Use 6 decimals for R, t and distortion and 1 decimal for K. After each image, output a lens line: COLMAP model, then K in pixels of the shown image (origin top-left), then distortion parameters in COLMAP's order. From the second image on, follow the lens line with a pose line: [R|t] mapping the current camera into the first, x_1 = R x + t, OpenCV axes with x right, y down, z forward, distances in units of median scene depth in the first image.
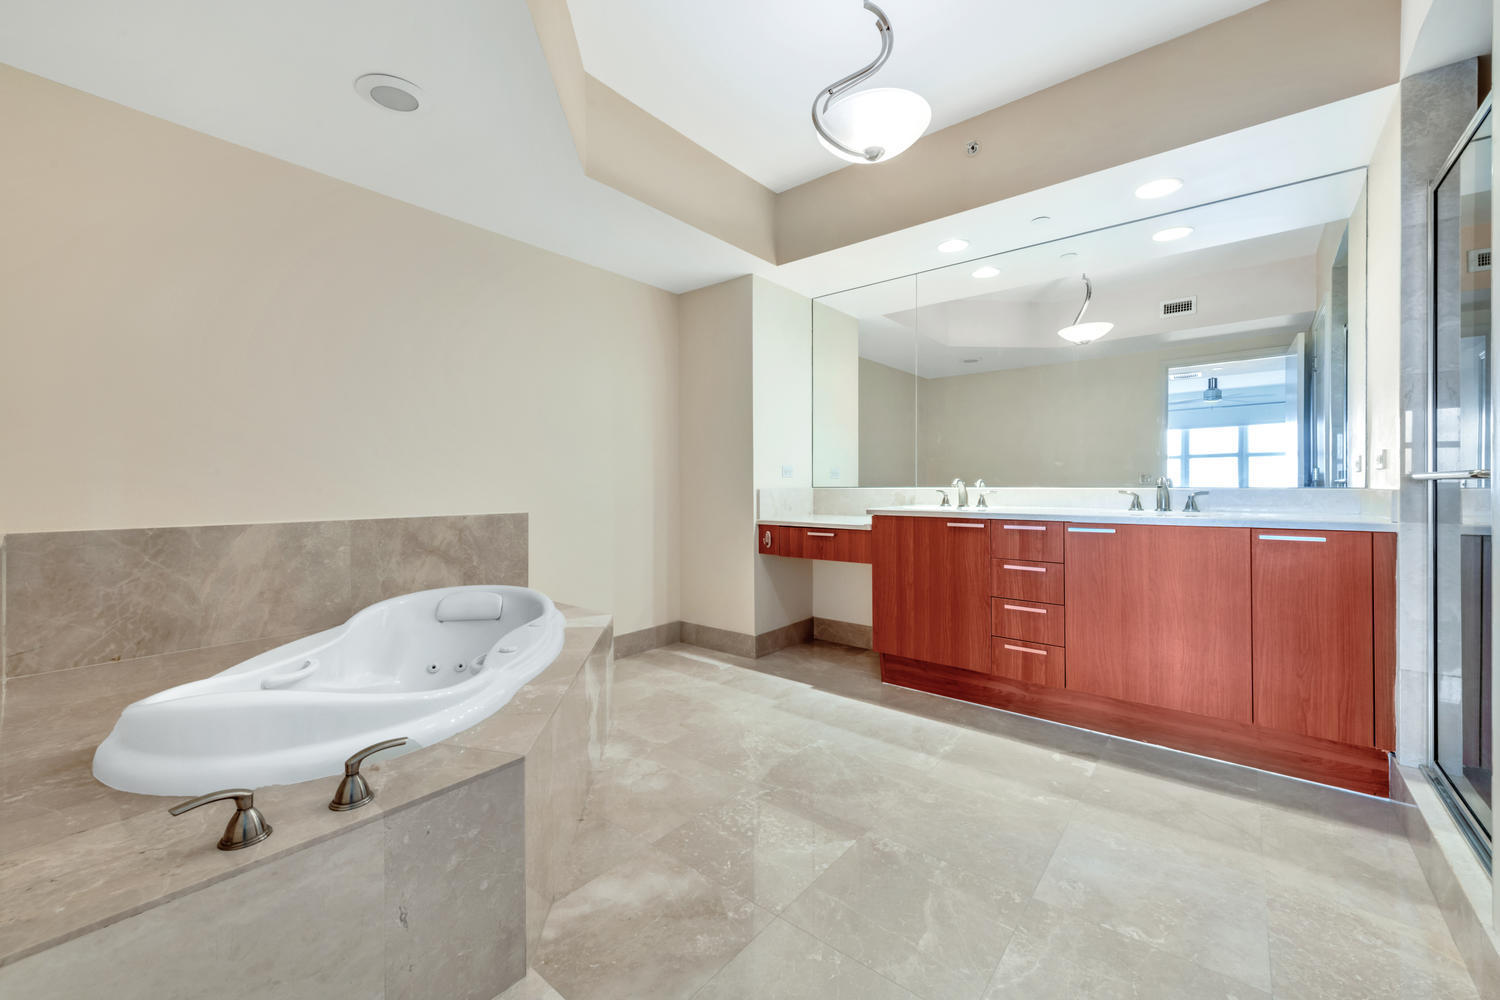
lens RADIAL K [[594.6, 0, 755.0], [0, 594.6, 478.0], [0, 0, 1]] dist [0.018156, -0.000476]
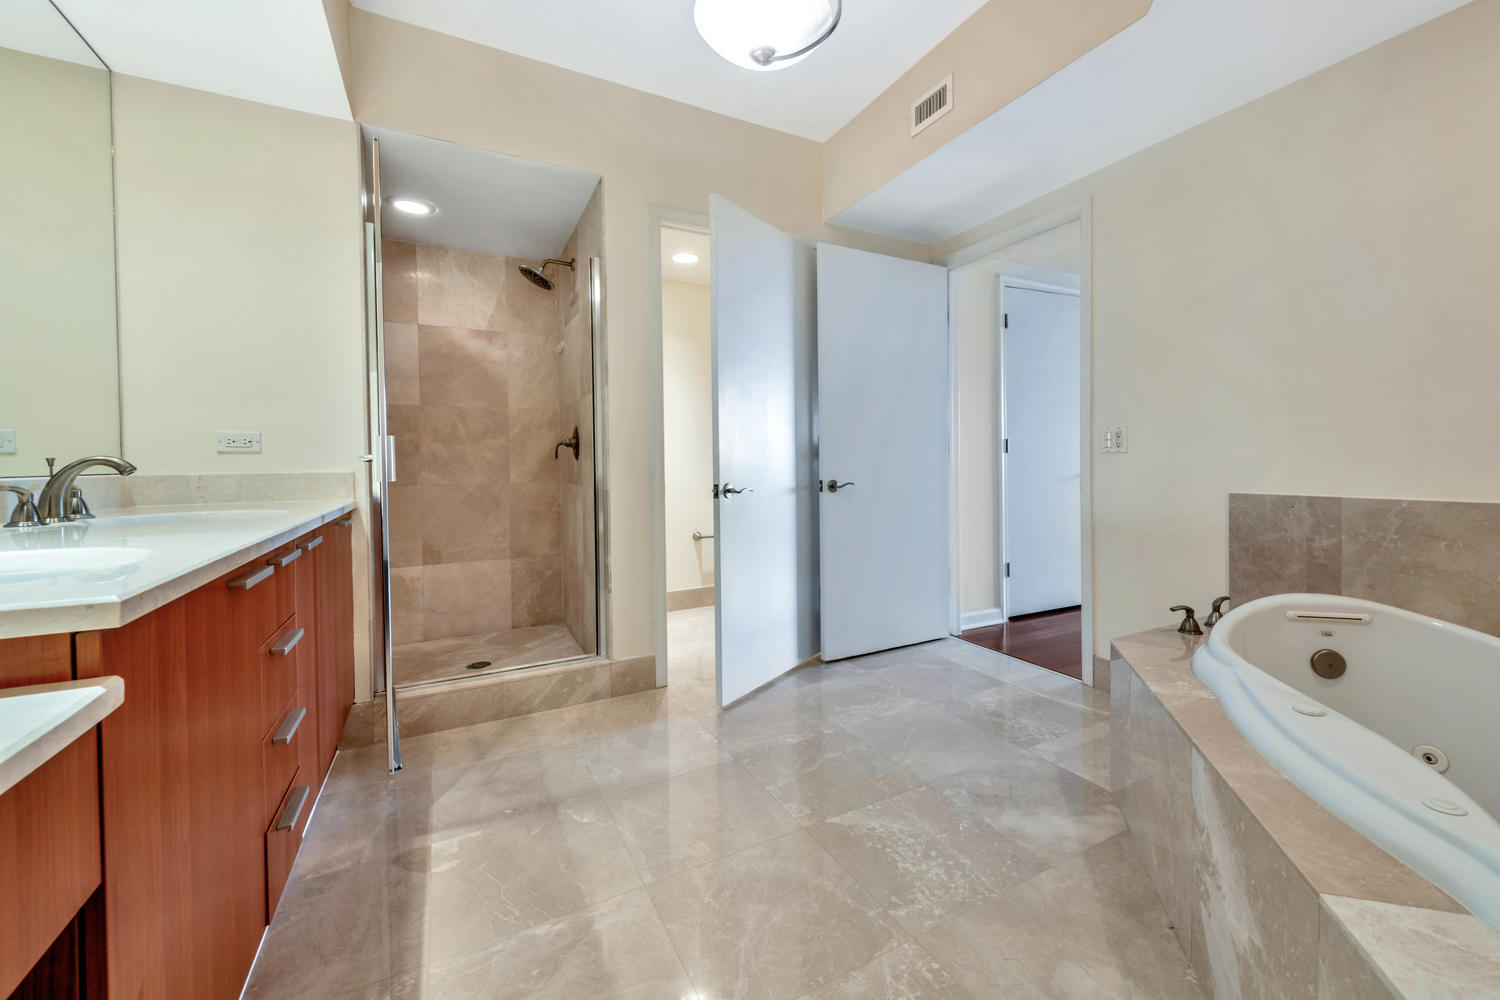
lens RADIAL K [[594.6, 0, 755.0], [0, 594.6, 478.0], [0, 0, 1]] dist [0.018156, -0.000476]
pose [[-0.906798, 0.002672, 0.421557, -0.145263], [0.010896, 0.999794, 0.017100, 0.012831], [-0.421425, 0.020099, -0.906641, 1.899184]]
